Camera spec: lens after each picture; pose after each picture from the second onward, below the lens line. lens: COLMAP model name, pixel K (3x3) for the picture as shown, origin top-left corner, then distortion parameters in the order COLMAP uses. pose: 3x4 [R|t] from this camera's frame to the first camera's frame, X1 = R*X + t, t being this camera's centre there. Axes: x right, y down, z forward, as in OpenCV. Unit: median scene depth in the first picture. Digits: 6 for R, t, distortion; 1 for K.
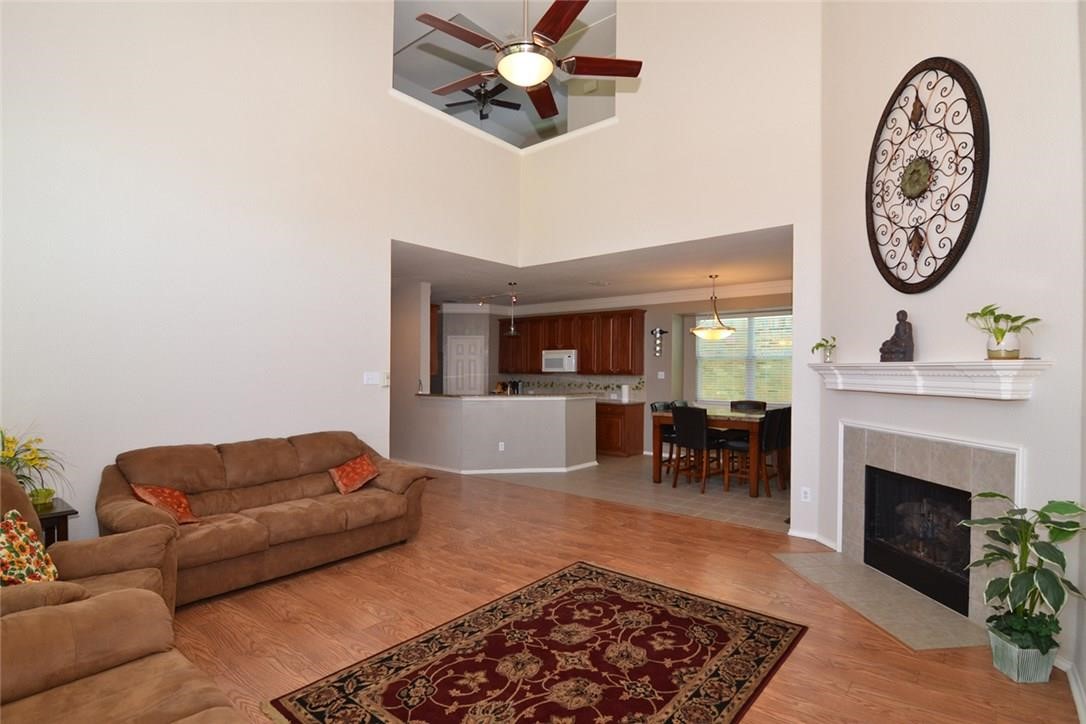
lens RADIAL K [[539.6, 0, 540.5], [0, 539.6, 364.3], [0, 0, 1]] dist [-0.008587, -0.006532]
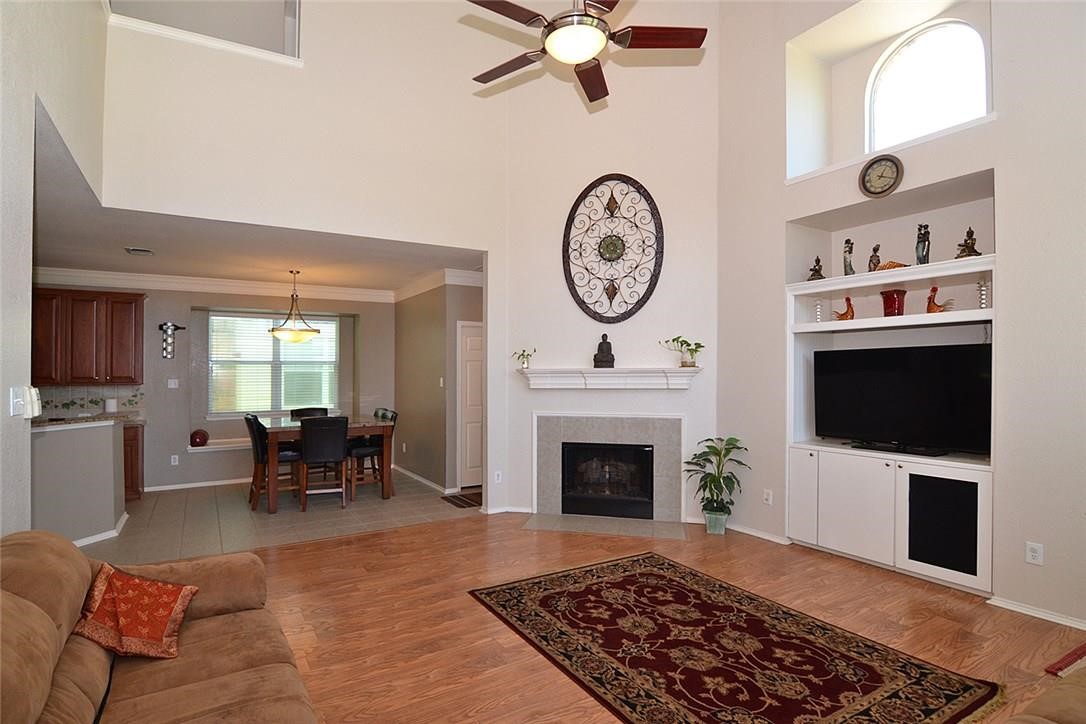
lens RADIAL K [[539.6, 0, 519.9], [0, 539.6, 374.3], [0, 0, 1]] dist [-0.008587, -0.006532]
pose [[0.349142, -0.003952, 0.937061, -0.683633], [-0.001348, 0.999988, 0.004720, 0.004904], [-0.937069, -0.002911, 0.349133, 0.578631]]
